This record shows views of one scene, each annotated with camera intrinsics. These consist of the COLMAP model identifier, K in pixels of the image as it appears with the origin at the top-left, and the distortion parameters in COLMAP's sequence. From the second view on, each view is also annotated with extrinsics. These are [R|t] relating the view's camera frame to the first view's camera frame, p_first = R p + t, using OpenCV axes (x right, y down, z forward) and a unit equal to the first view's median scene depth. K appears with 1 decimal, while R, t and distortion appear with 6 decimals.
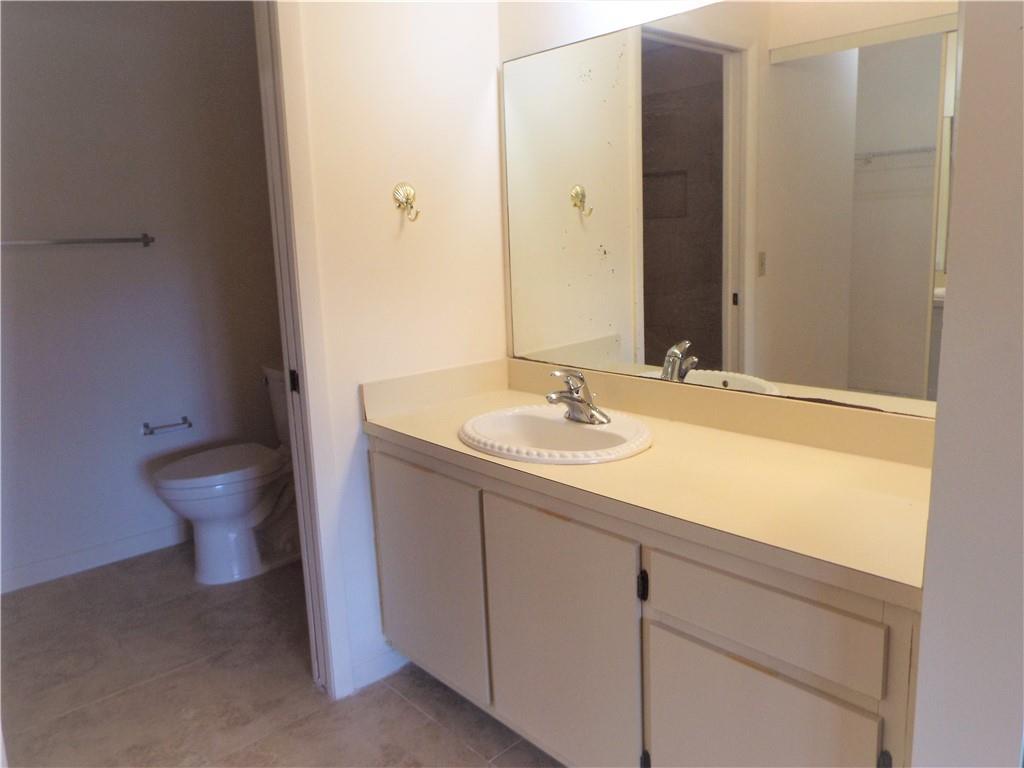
lens RADIAL K [[750.9, 0, 512.0], [0, 750.9, 384.0], [0, 0, 1]] dist [-0.002578, 0.001672]
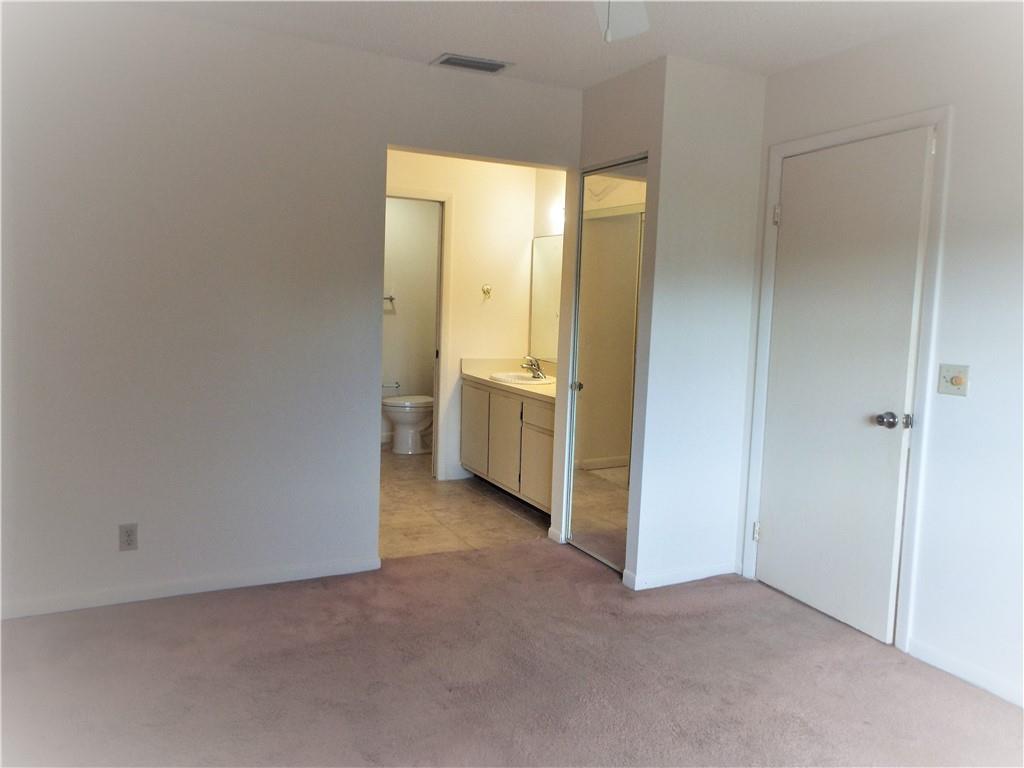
lens RADIAL K [[750.9, 0, 512.0], [0, 750.9, 384.0], [0, 0, 1]] dist [-0.002578, 0.001672]
pose [[0.959199, 0.101946, -0.263711, 0.661070], [-0.122467, 0.990500, -0.062540, 0.228911], [0.254830, 0.092284, 0.962572, -1.454378]]
